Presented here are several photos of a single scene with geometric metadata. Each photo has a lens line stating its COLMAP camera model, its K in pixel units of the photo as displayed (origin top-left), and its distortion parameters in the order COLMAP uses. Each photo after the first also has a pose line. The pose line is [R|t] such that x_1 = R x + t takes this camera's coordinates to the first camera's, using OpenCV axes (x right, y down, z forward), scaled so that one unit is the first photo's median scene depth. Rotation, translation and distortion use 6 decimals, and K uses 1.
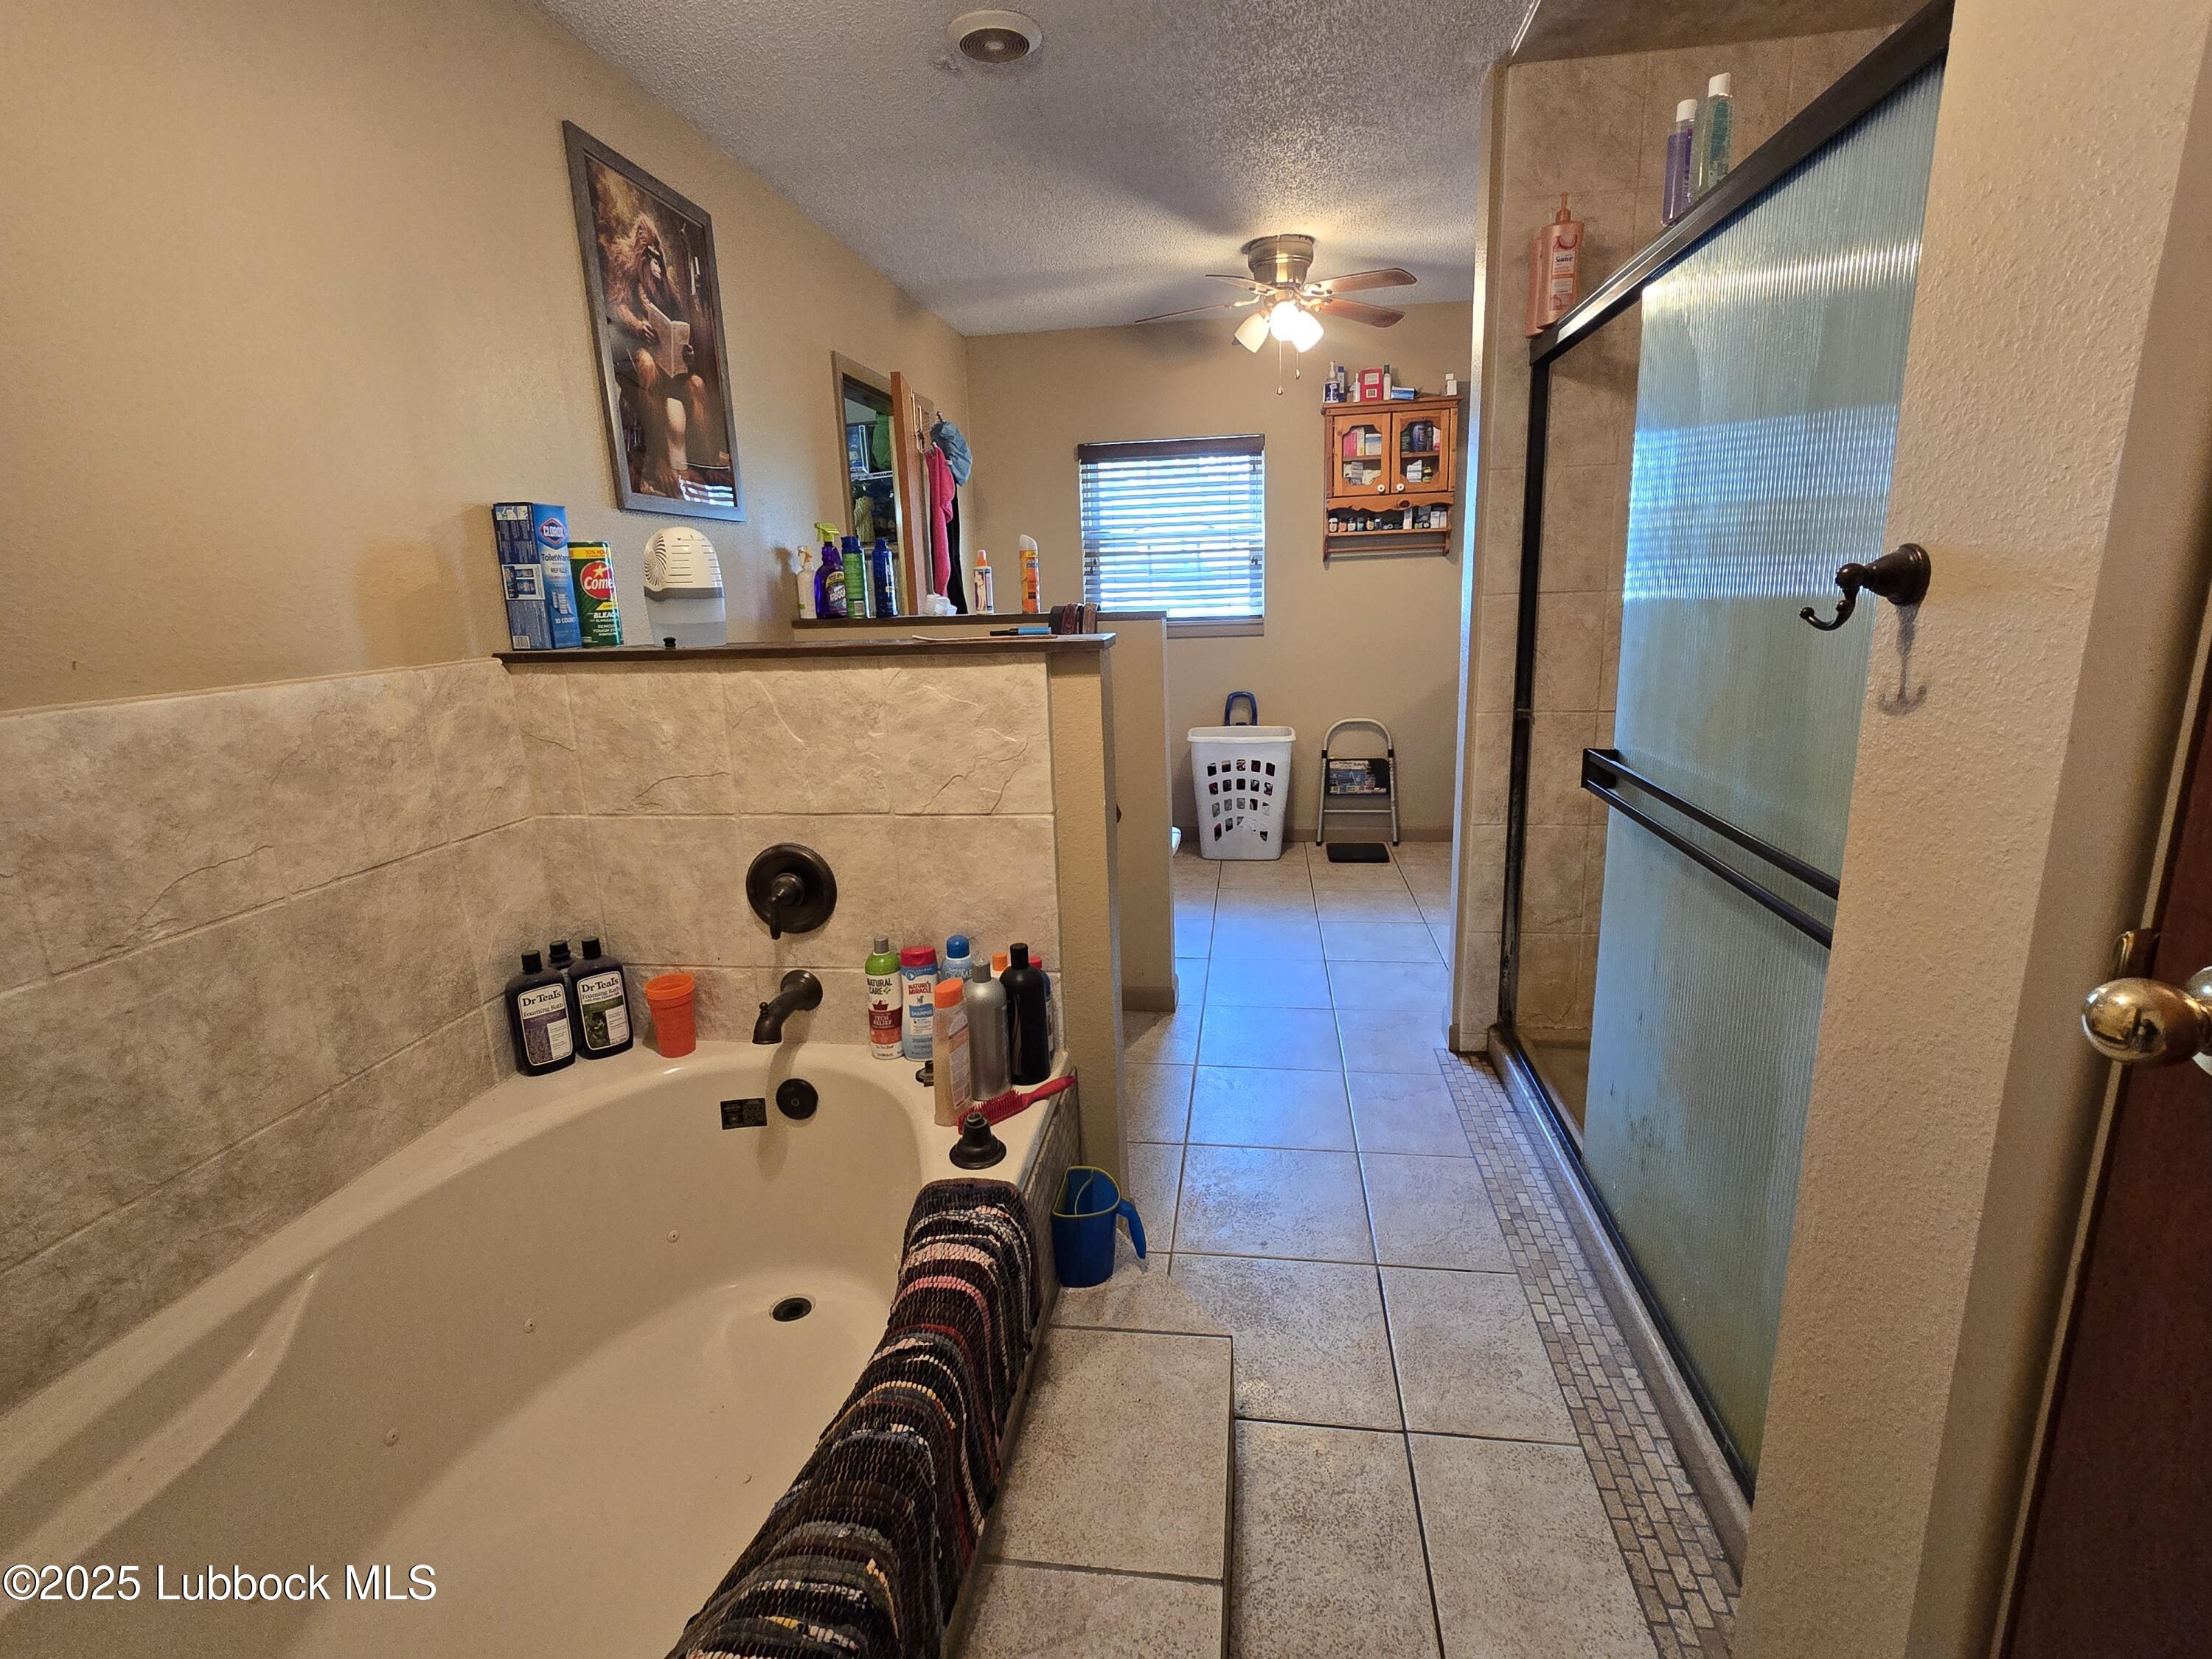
lens RADIAL K [[1027.2, 0, 1103.5], [0, 1027.2, 810.1], [0, 0, 1]] dist [0.008925, -0.002395]
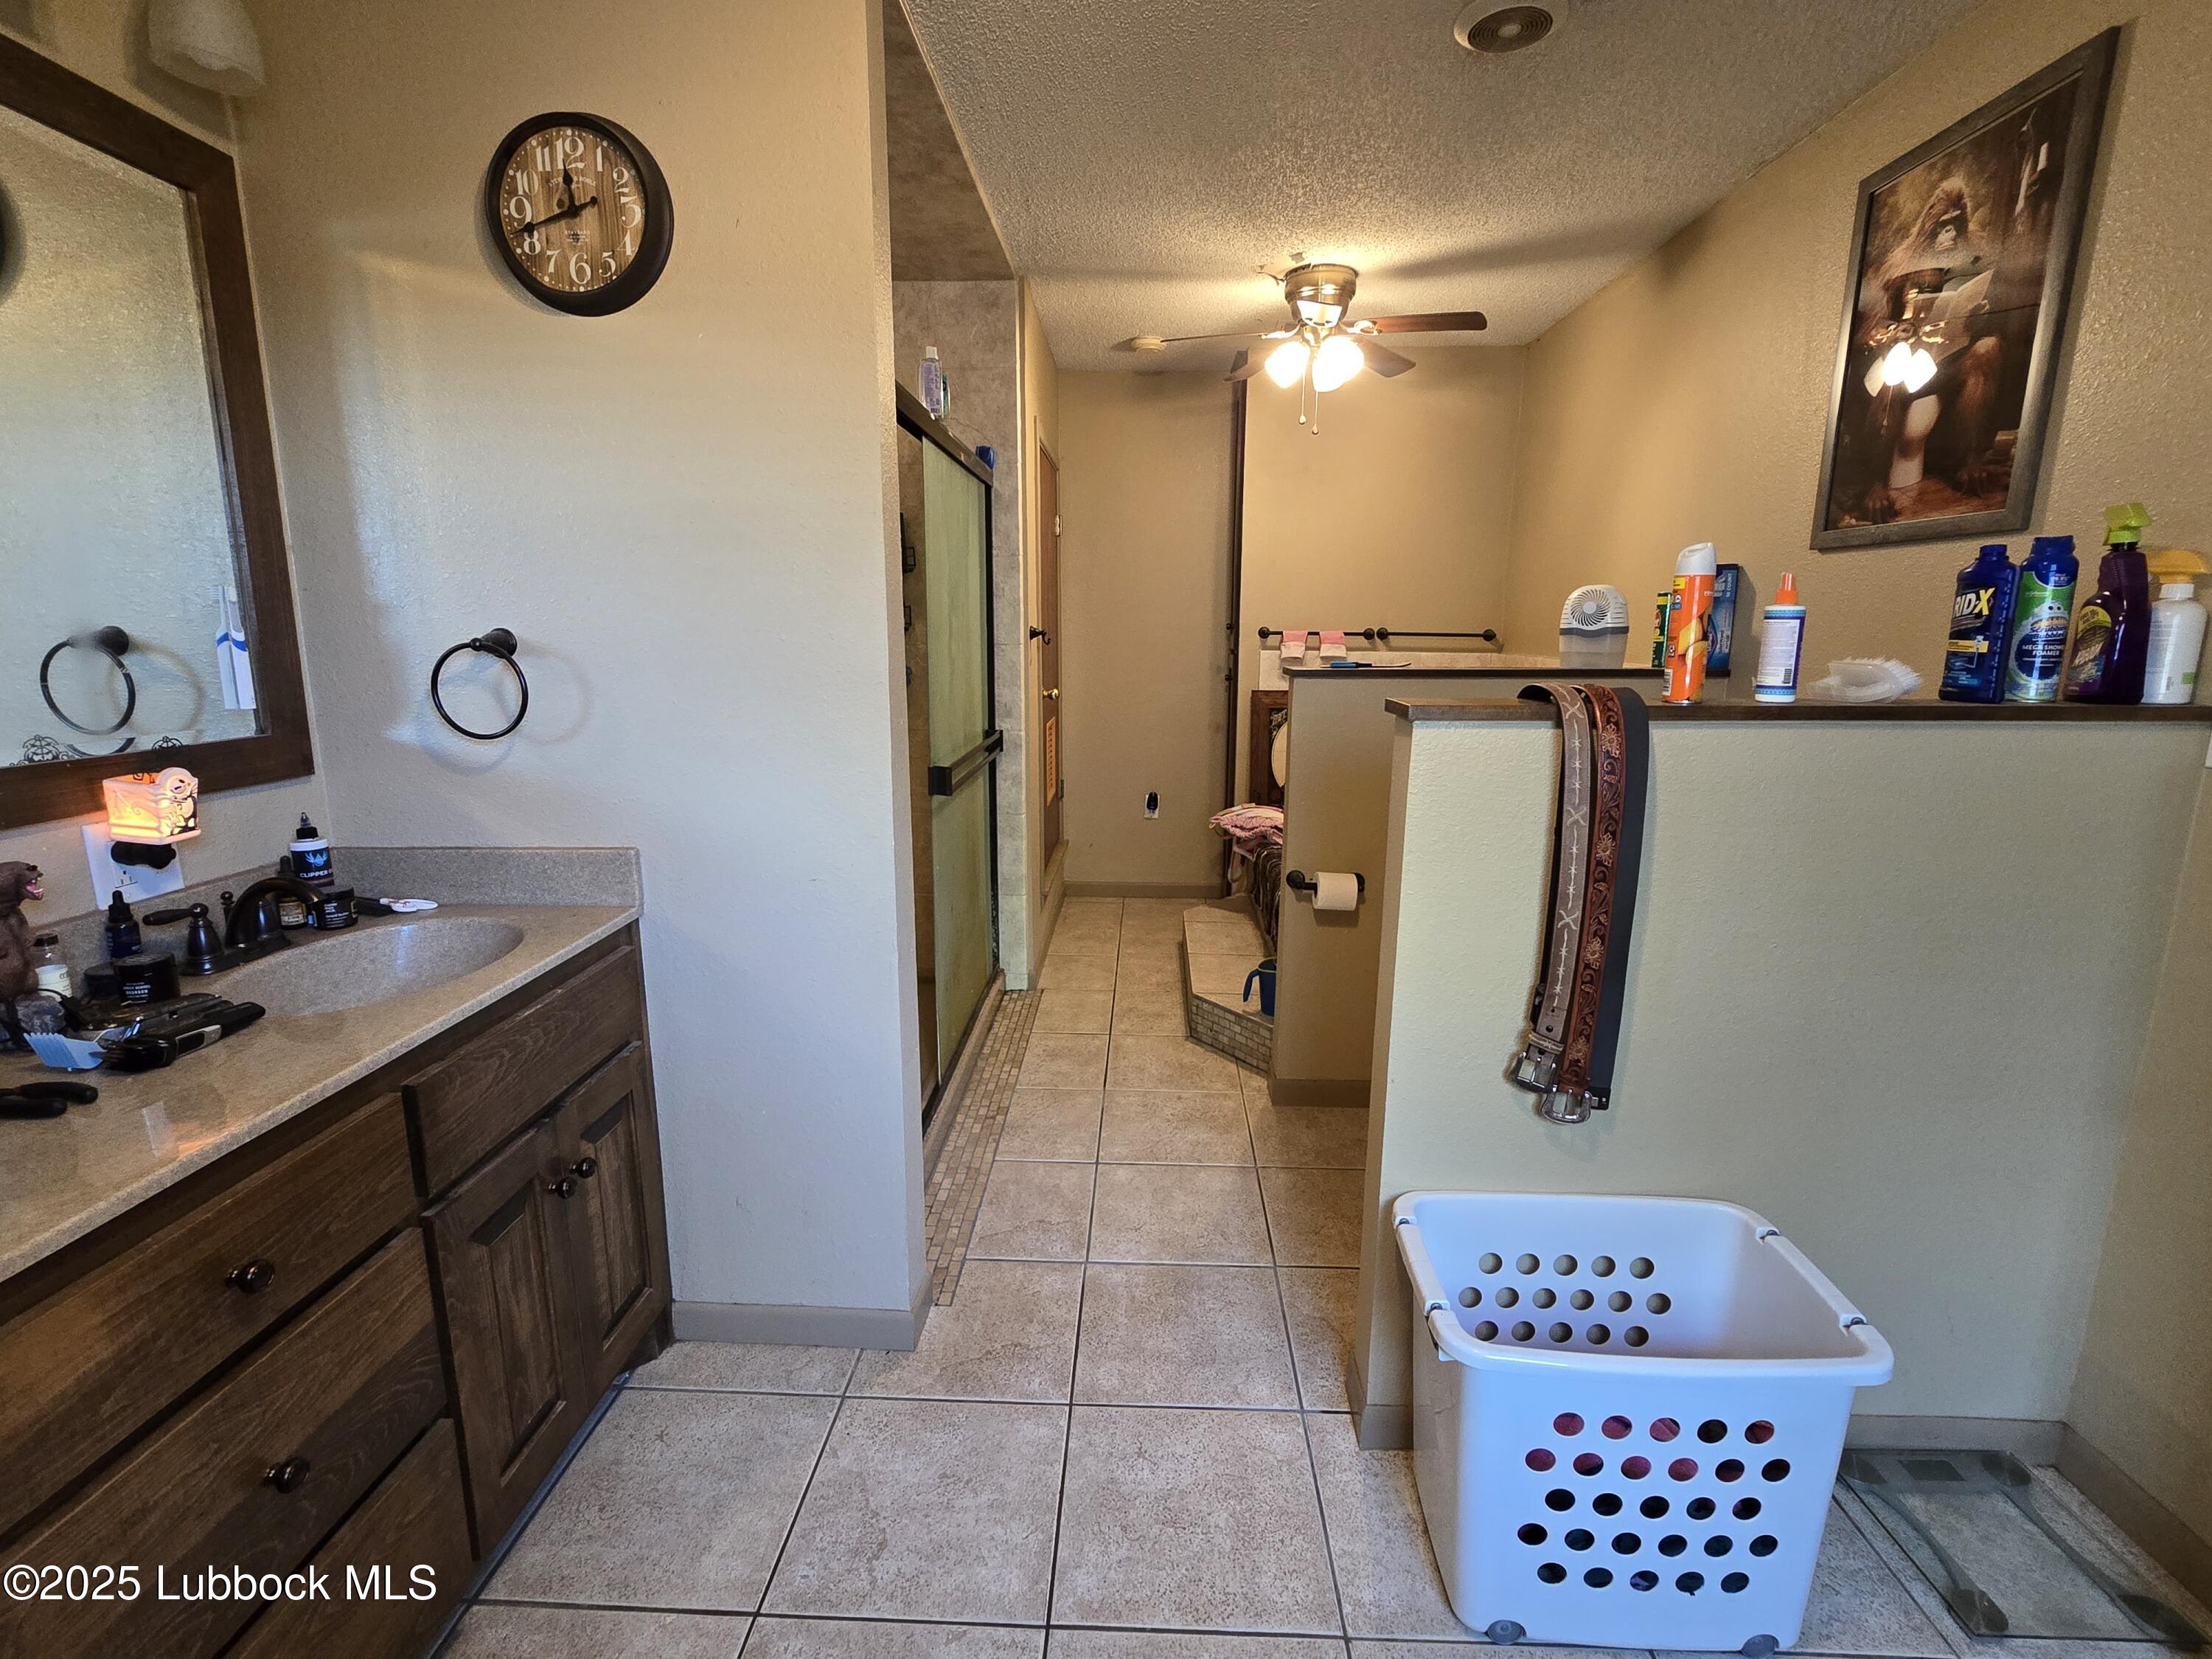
lens RADIAL K [[1027.2, 0, 1108.0], [0, 1027.2, 836.1], [0, 0, 1]] dist [0.008925, -0.002395]
pose [[-0.994408, 0.050250, -0.092886, 0.168503], [0.006533, 0.907131, 0.420798, -0.233909], [0.105405, 0.417838, -0.902386, 0.978031]]
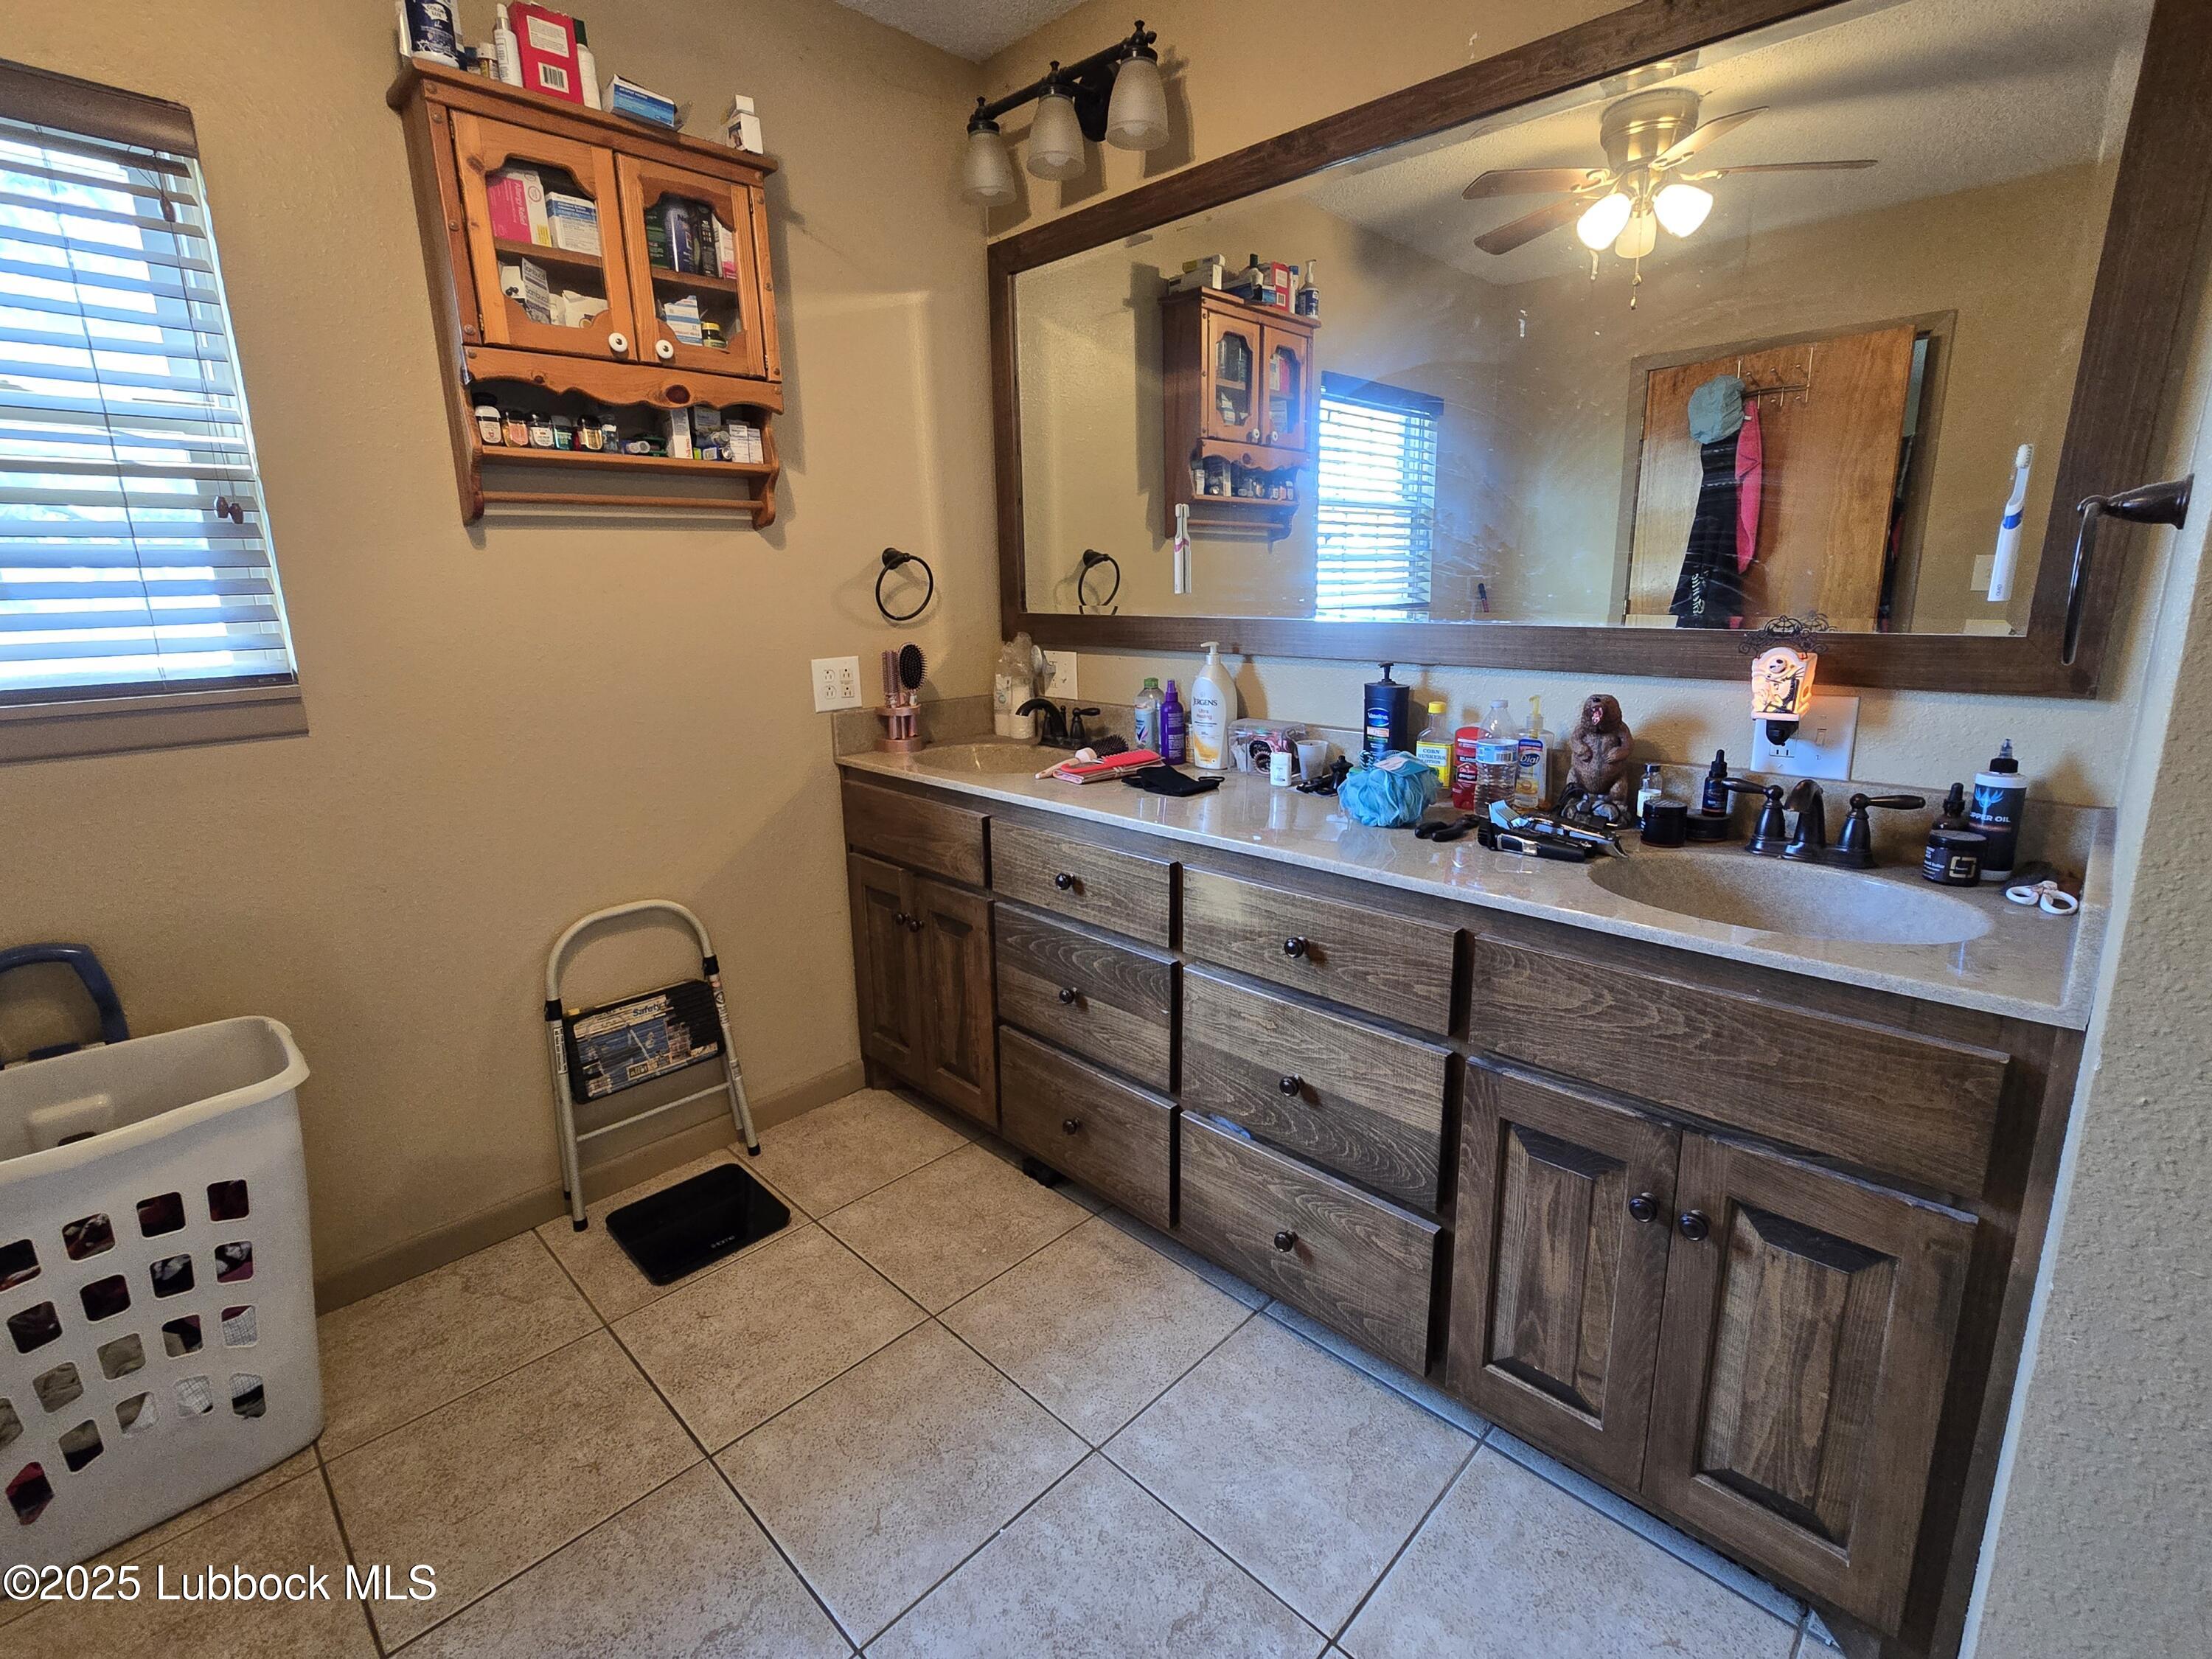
lens RADIAL K [[1027.2, 0, 1108.7], [0, 1027.2, 809.1], [0, 0, 1]] dist [0.008925, -0.002395]
pose [[0.584418, -0.154691, 0.796572, 0.036735], [0.175660, 0.982502, 0.061922, -0.128016], [-0.792212, 0.103737, 0.601365, 0.629437]]
